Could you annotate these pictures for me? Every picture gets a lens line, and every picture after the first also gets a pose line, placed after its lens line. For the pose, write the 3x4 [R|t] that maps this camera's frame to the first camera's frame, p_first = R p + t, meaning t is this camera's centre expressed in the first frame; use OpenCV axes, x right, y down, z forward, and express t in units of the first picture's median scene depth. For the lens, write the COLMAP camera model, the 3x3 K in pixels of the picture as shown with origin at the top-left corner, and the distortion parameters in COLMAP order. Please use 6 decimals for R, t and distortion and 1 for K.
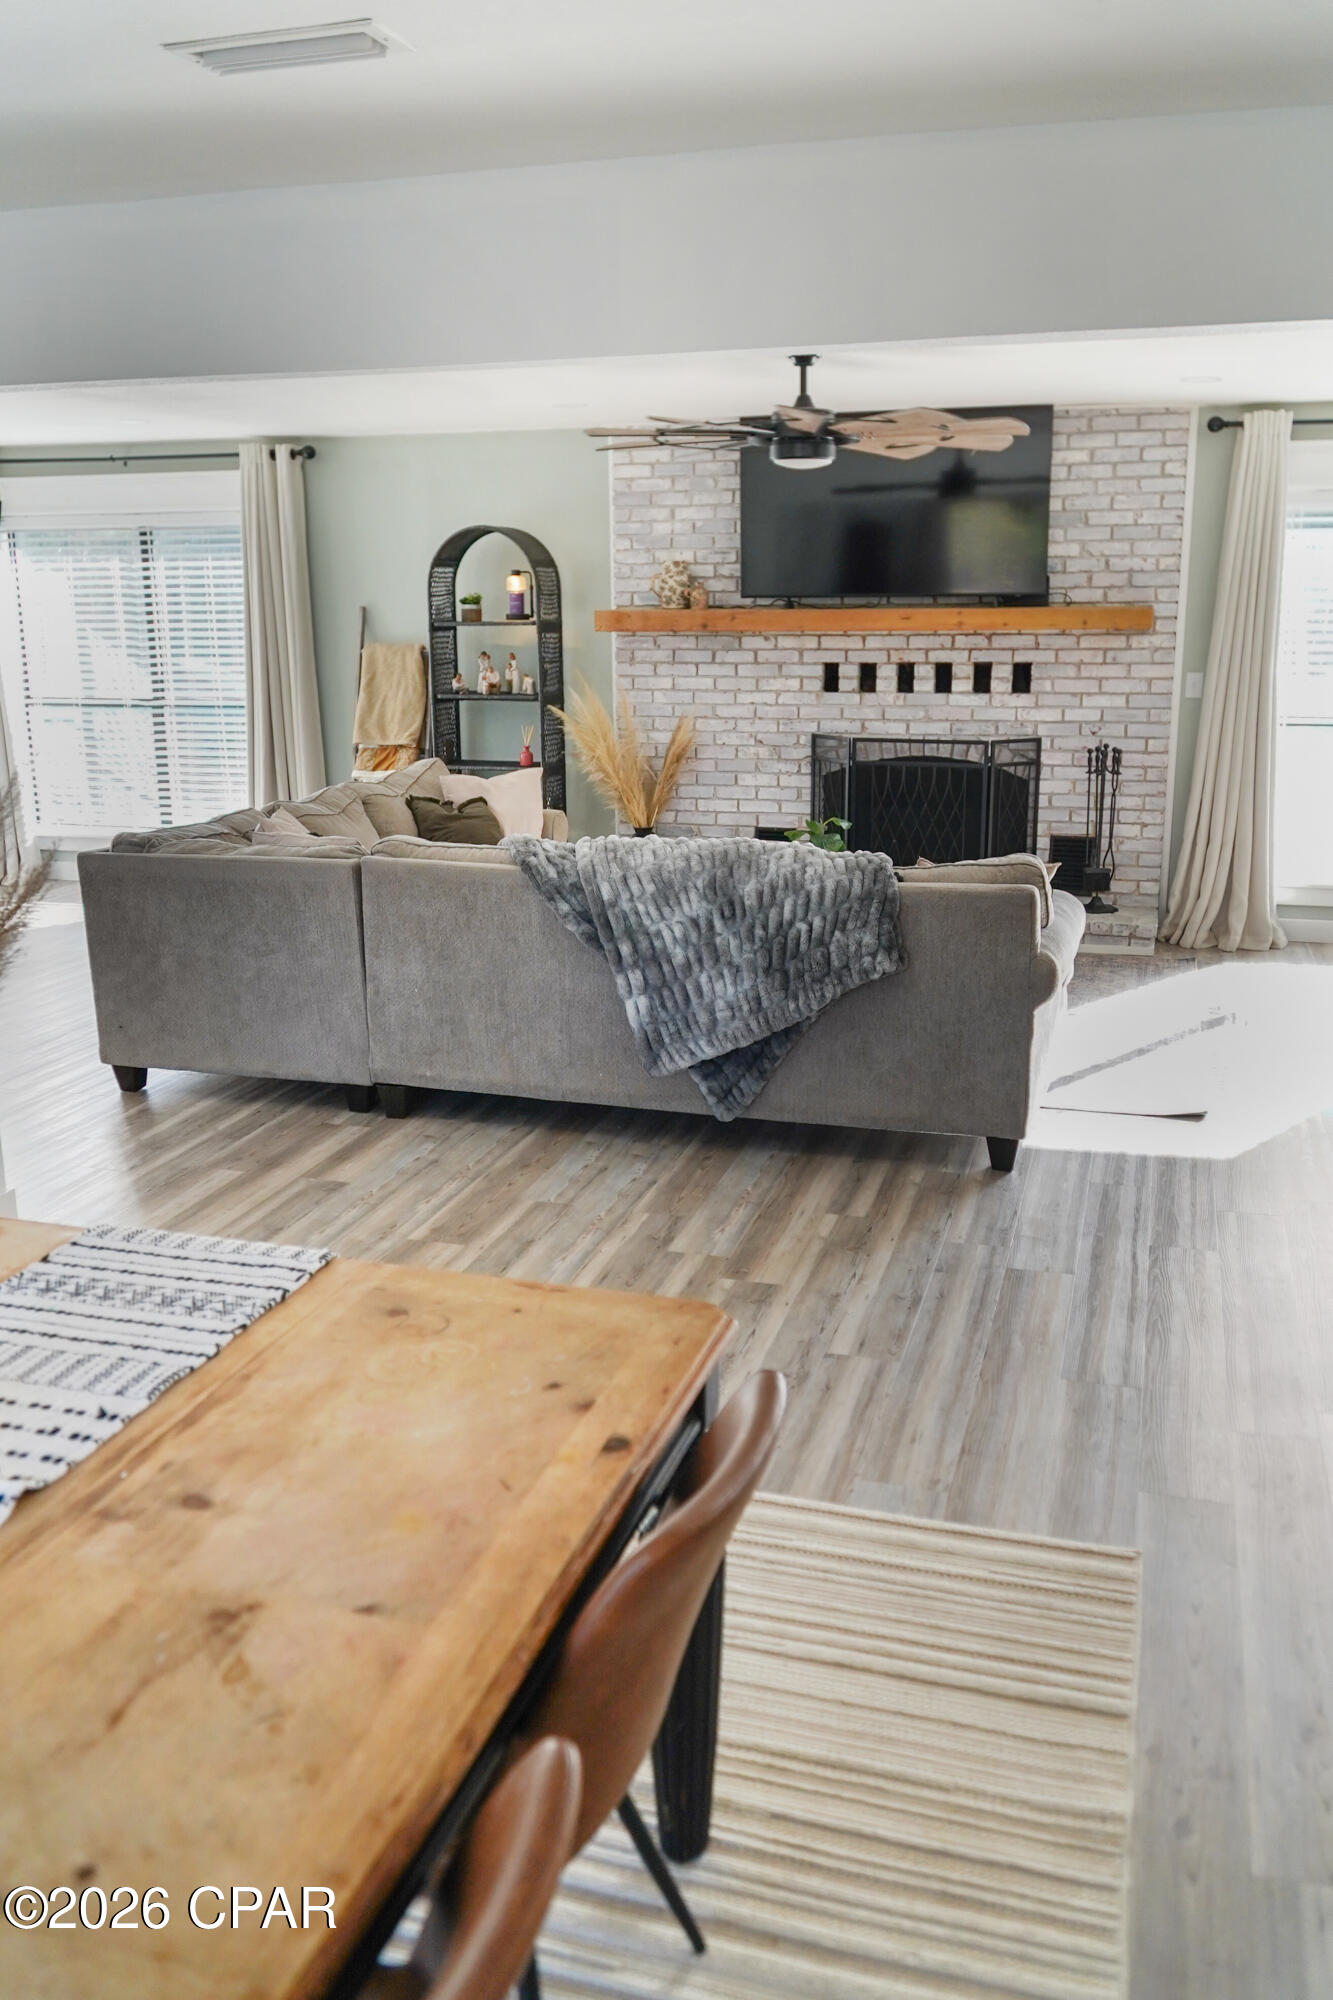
lens RADIAL K [[1734.1, 0, 666.5], [0, 1734.1, 1000.0], [0, 0, 1]] dist [-0.004664, 0.006281]
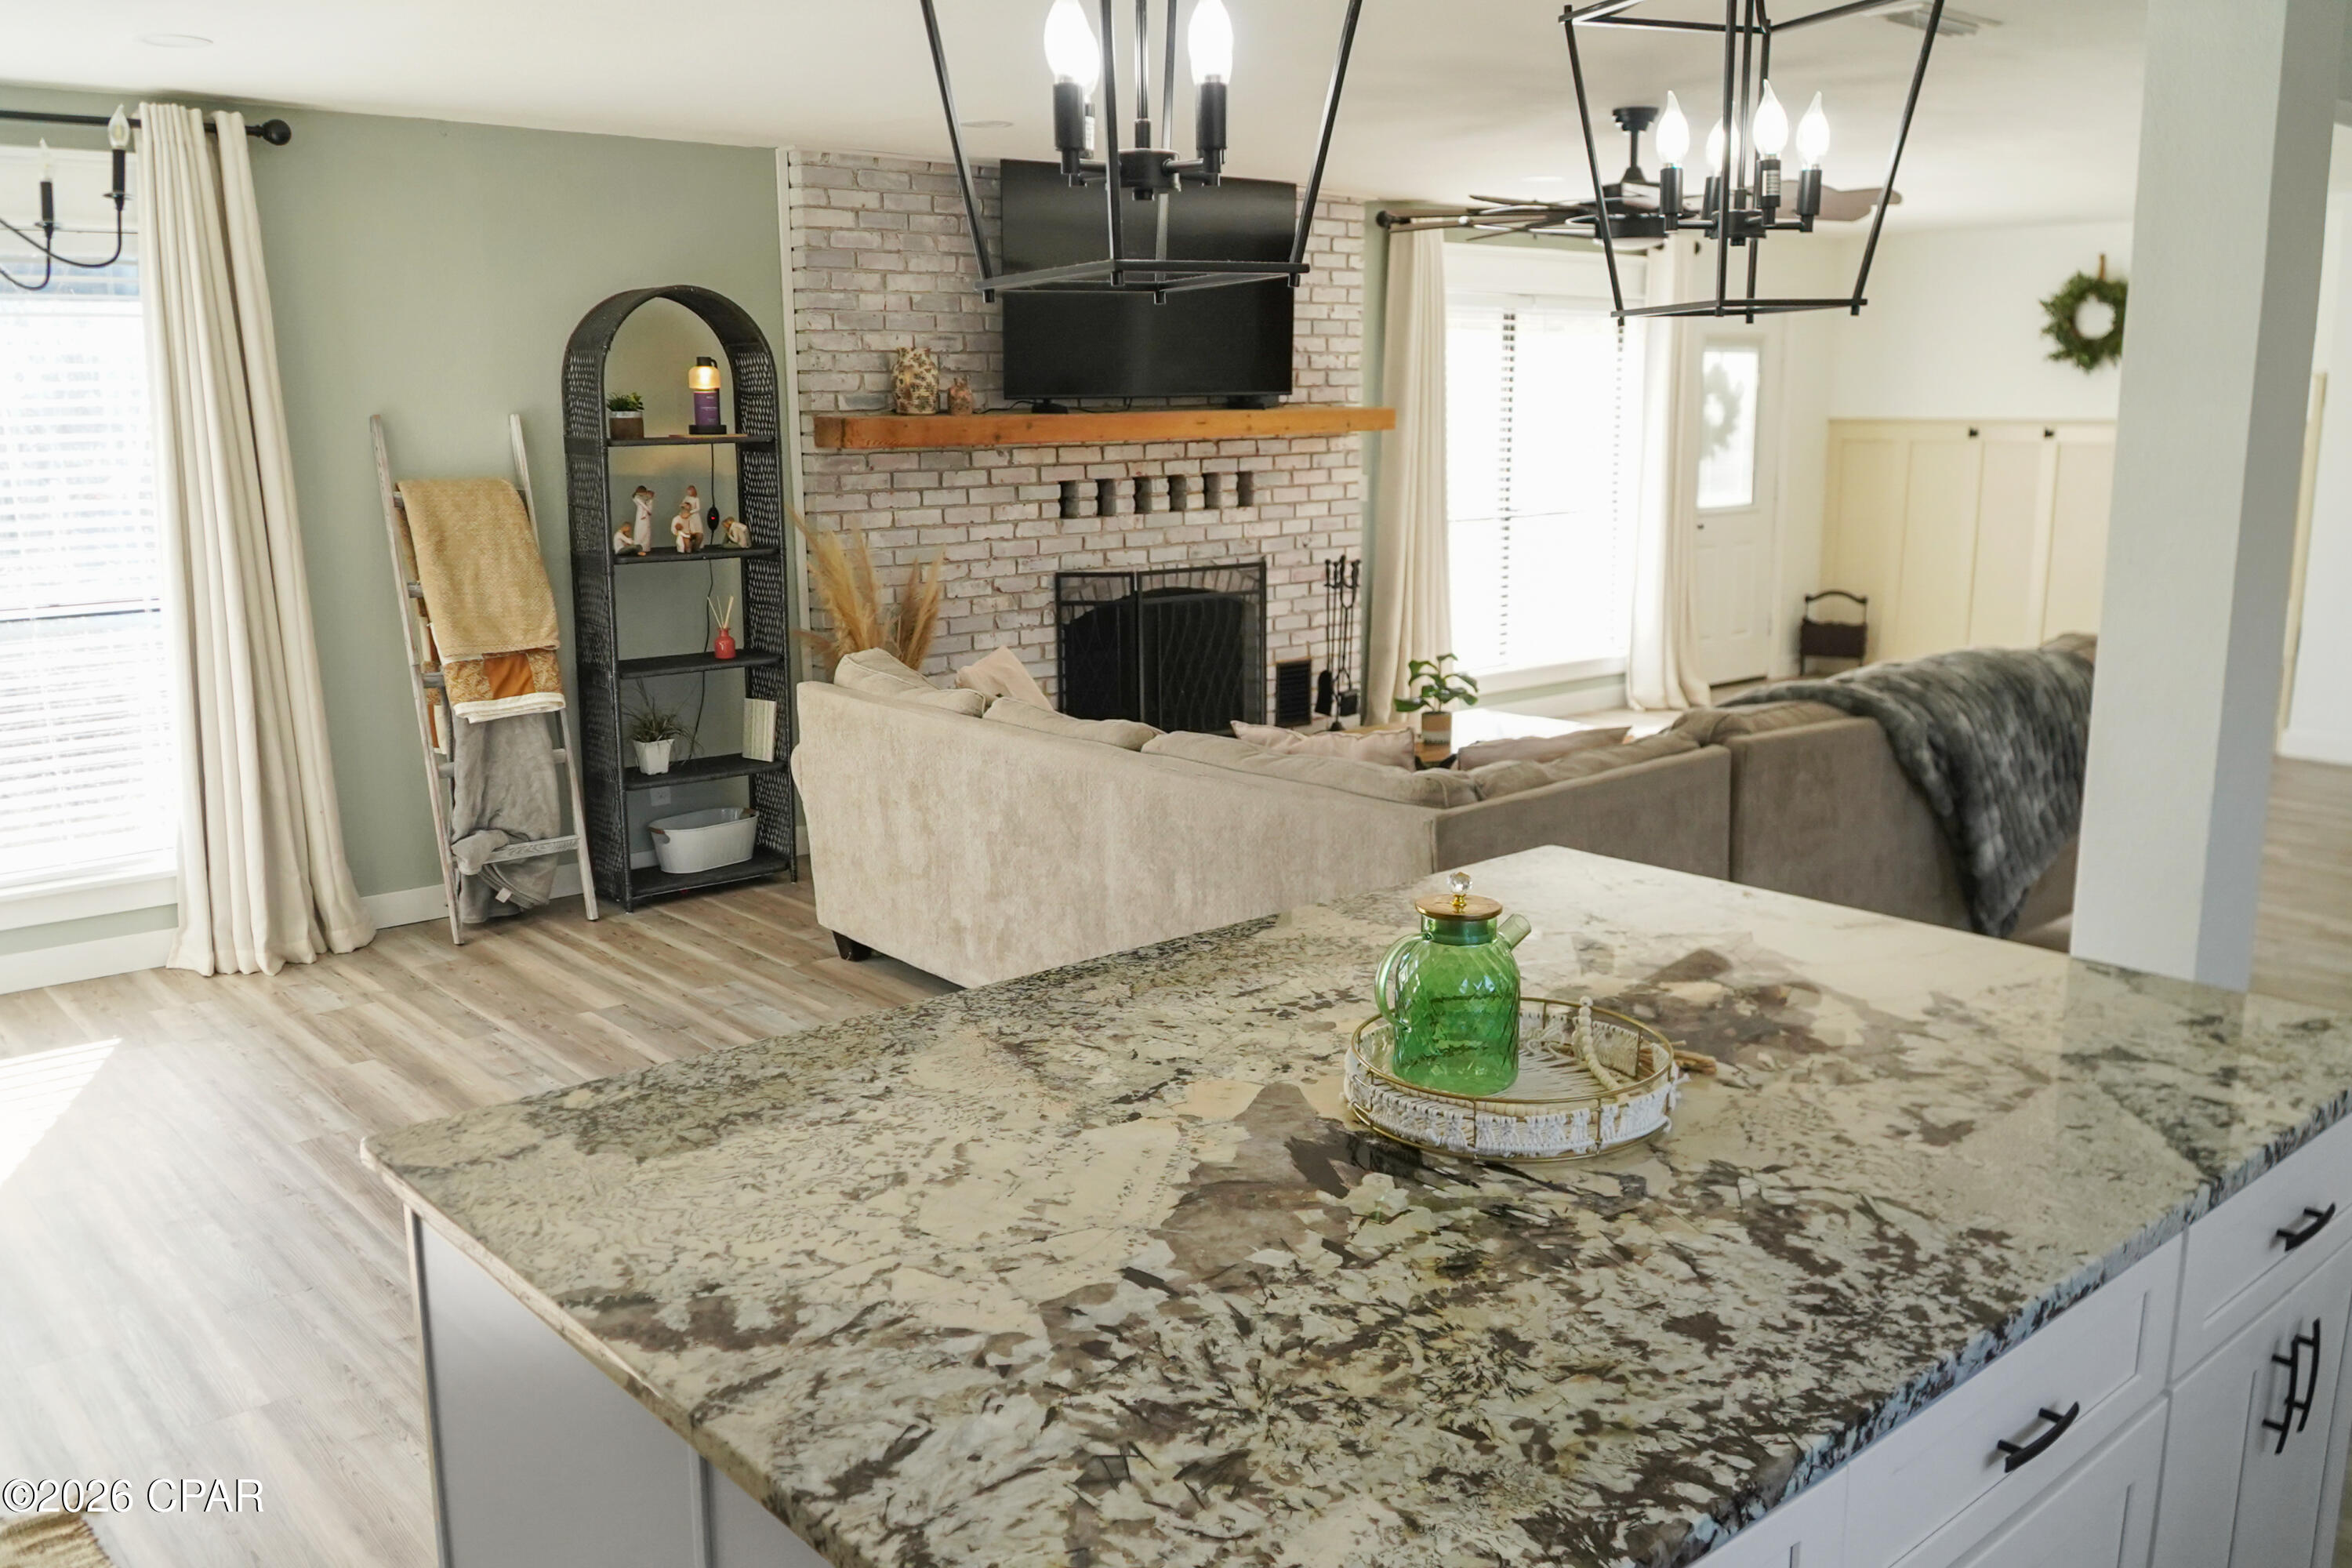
lens RADIAL K [[2039.3, 0, 1176.0], [0, 2039.3, 784.0], [0, 0, 1]] dist [-0.004664, 0.006281]
pose [[0.493889, -0.162812, 0.854146, -0.687974], [0.201366, 0.977026, 0.069800, -0.114919], [-0.845887, 0.137523, 0.515327, 0.501307]]
